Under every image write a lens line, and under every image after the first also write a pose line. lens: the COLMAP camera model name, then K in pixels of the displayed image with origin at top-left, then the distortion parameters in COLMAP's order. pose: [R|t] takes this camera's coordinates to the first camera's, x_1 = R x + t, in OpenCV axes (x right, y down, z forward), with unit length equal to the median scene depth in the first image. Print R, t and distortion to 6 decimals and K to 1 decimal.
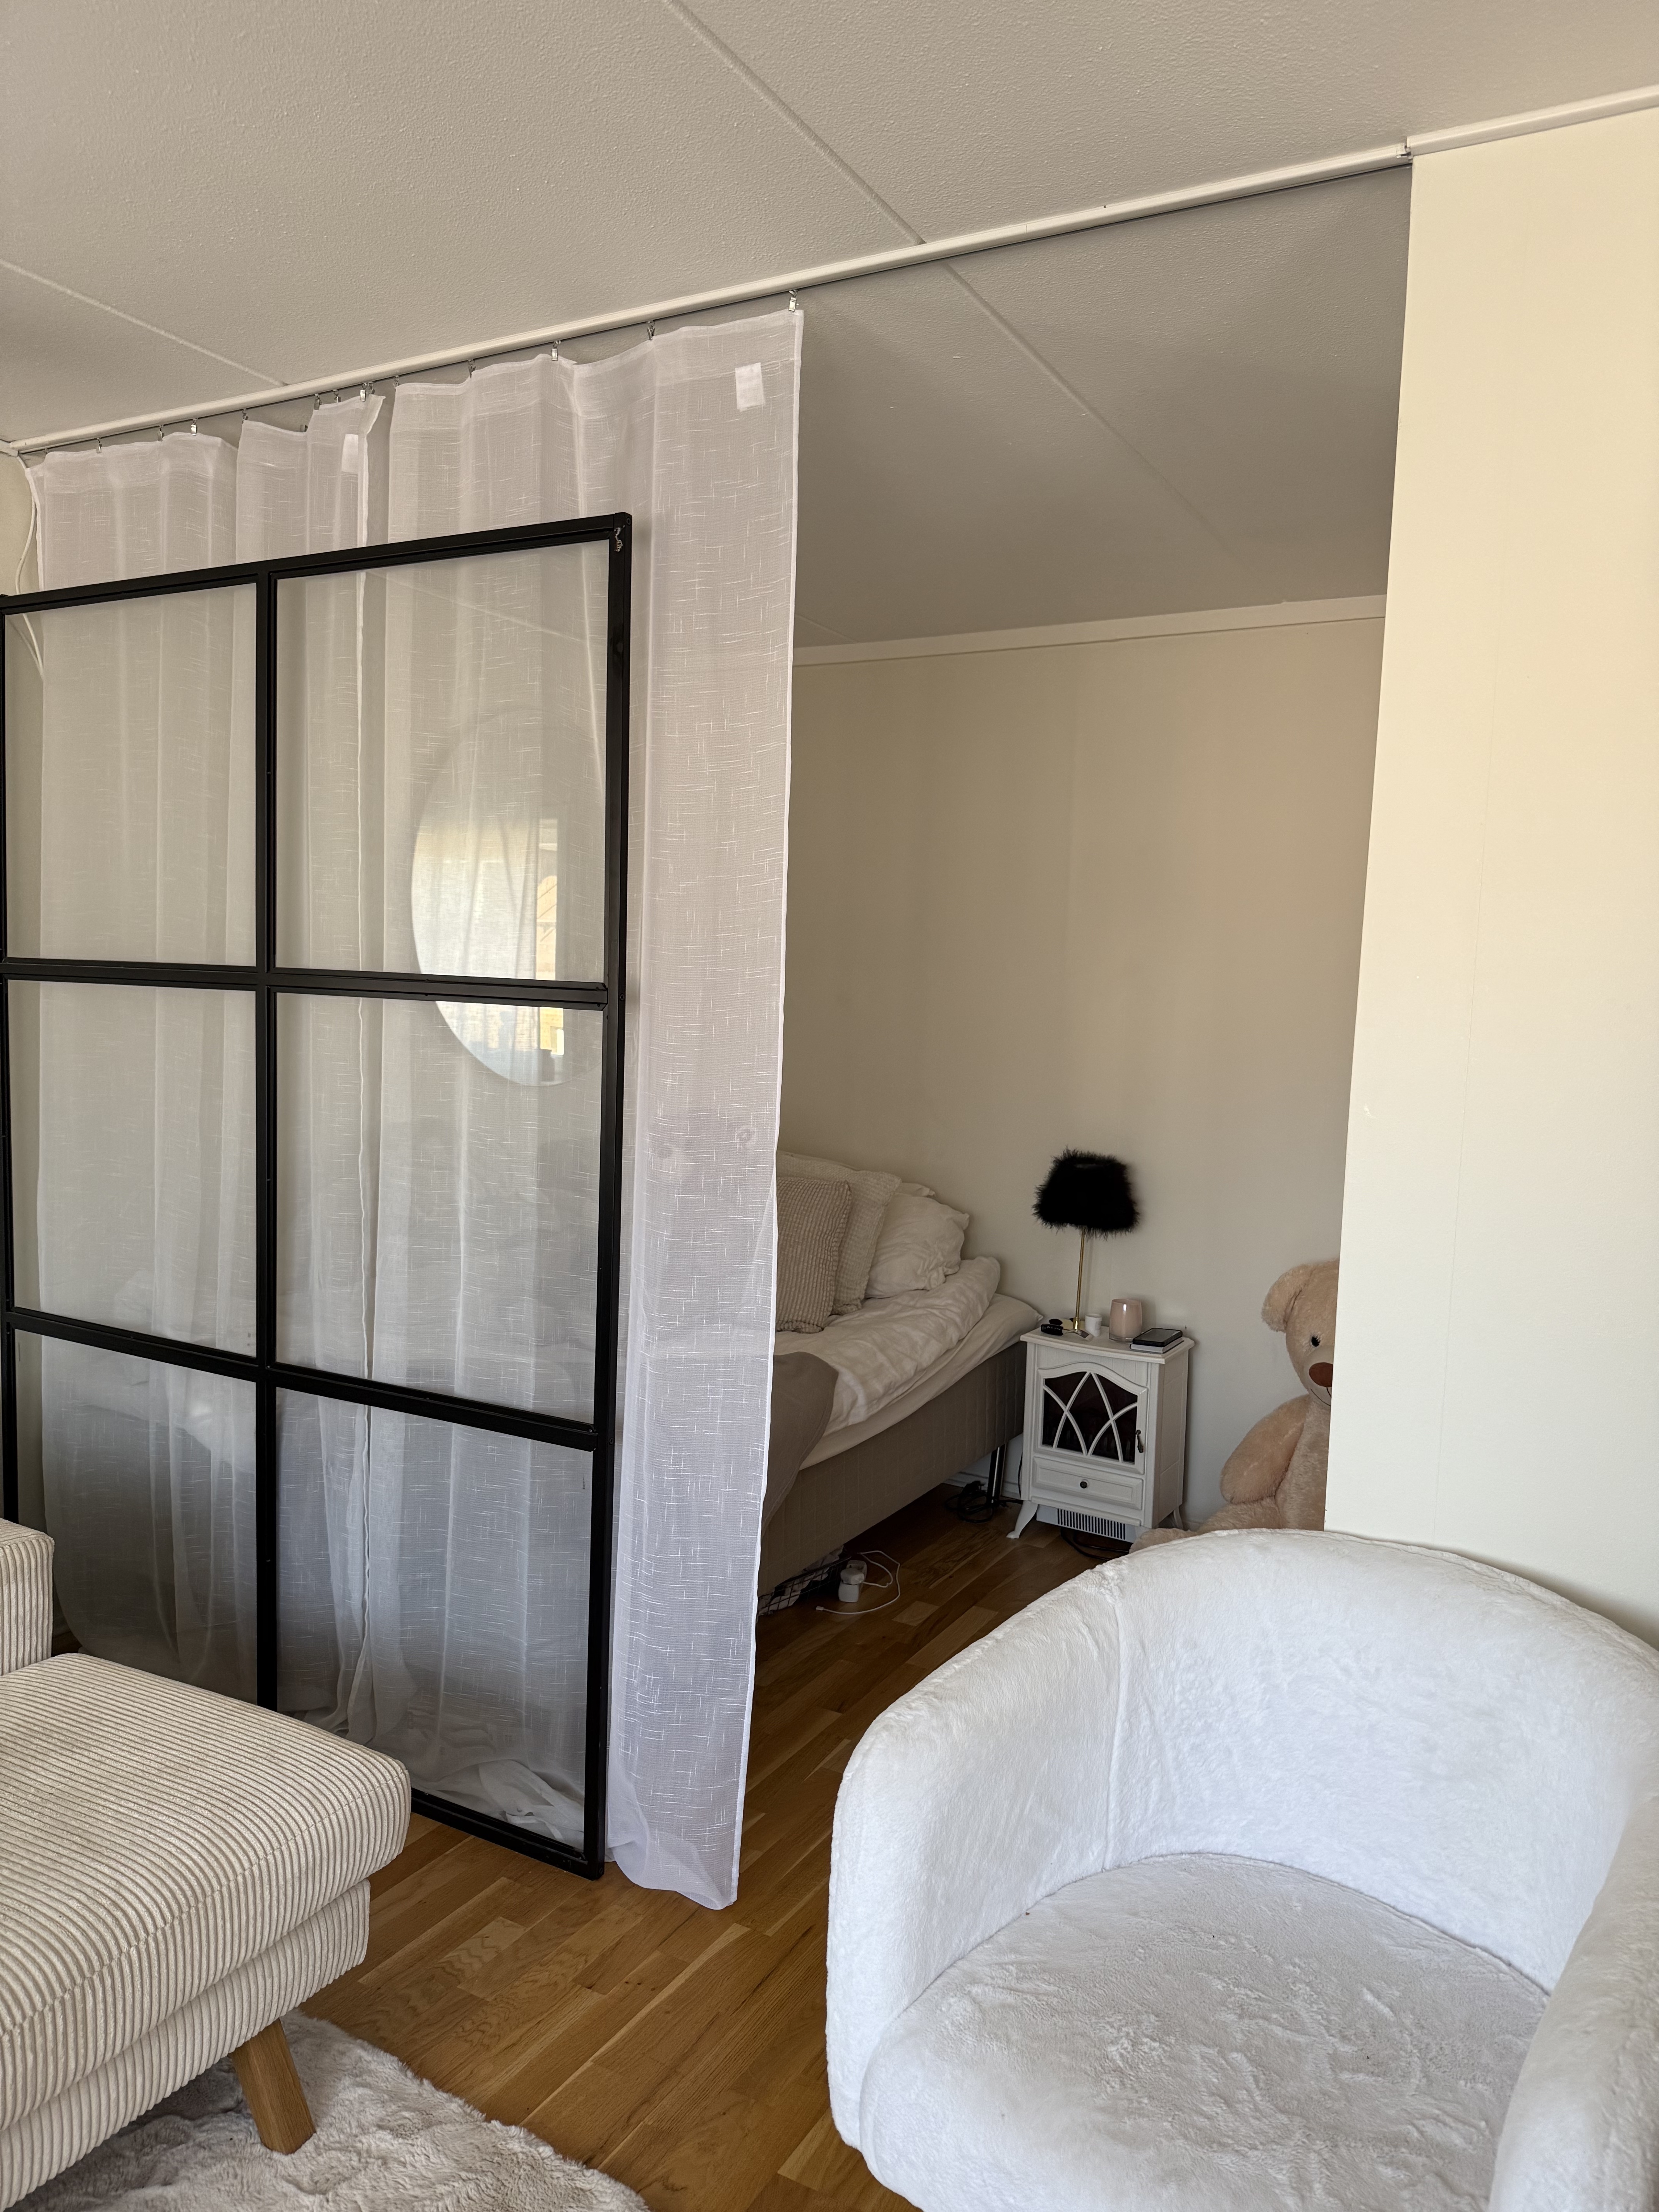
lens RADIAL K [[1520.9, 0, 829.5], [0, 1520.9, 1106.0], [0, 0, 1]] dist [0.001505, -0.040114]
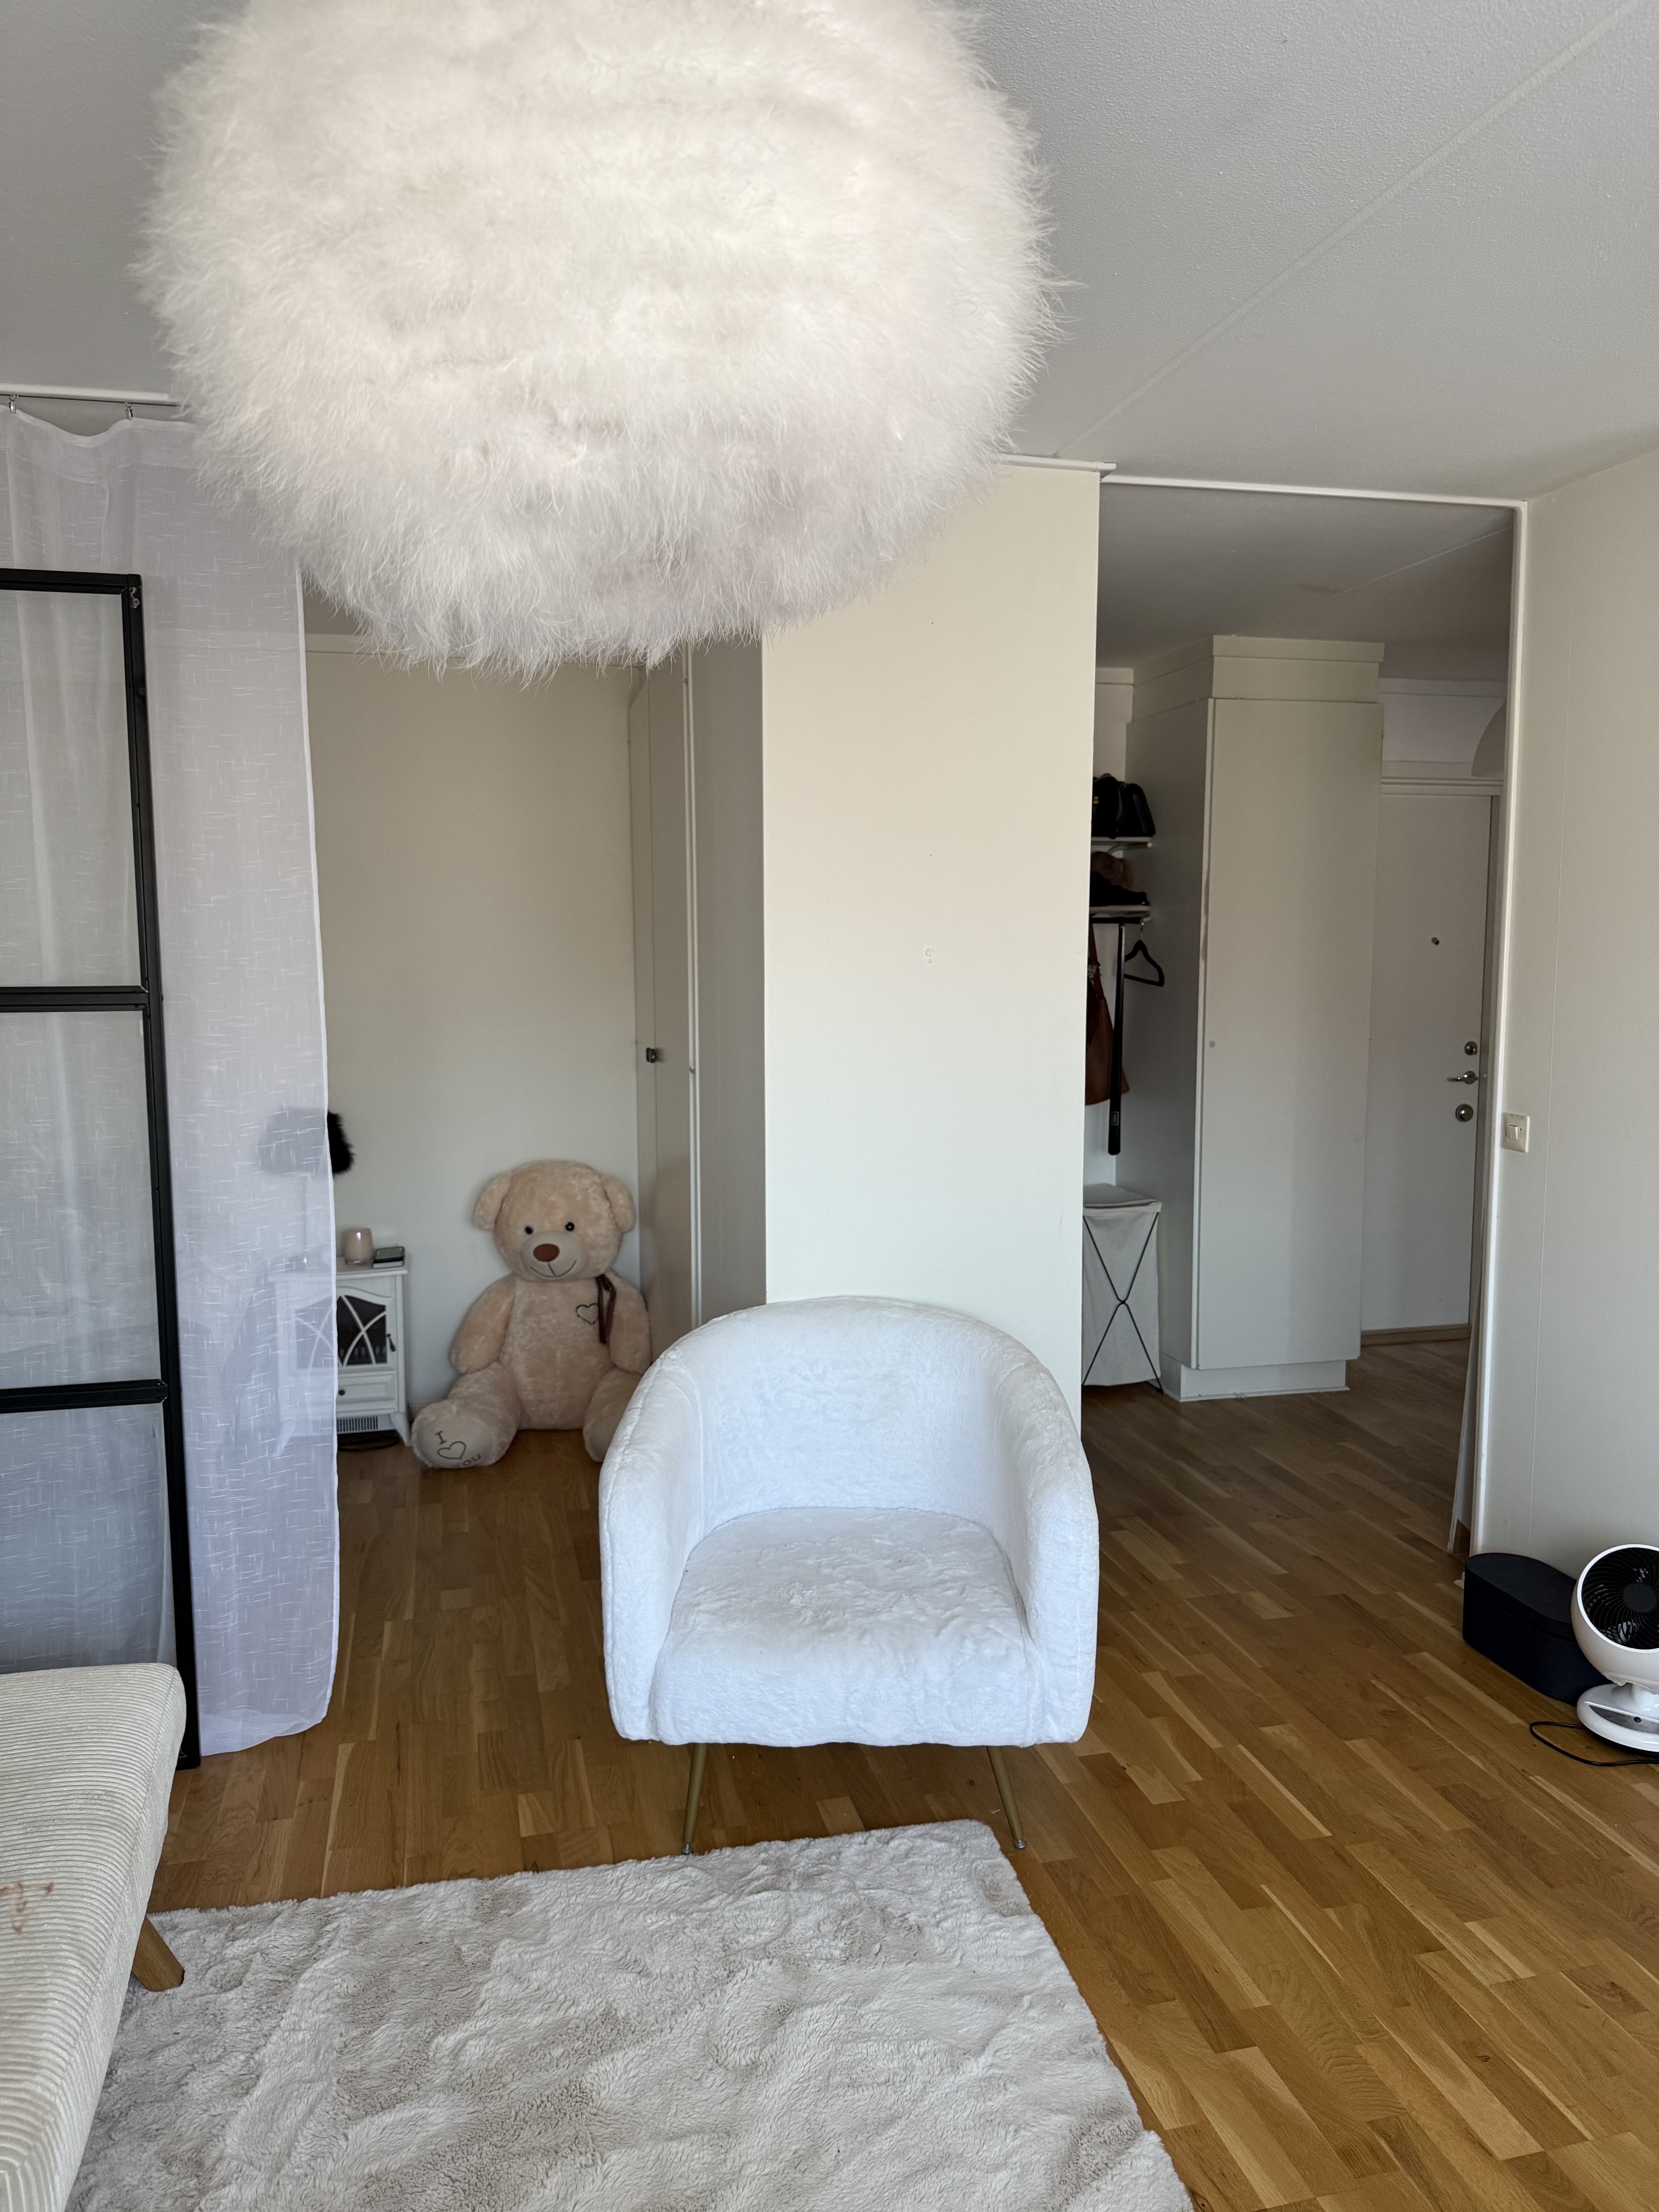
lens RADIAL K [[1531.1, 0, 824.0], [0, 1531.1, 1102.5], [0, 0, 1]] dist [0.060263, -0.094437]
pose [[0.735332, -0.107256, 0.669165, -0.679275], [0.084267, 0.994205, 0.066755, -0.035572], [-0.672447, 0.007302, 0.740109, -0.237914]]
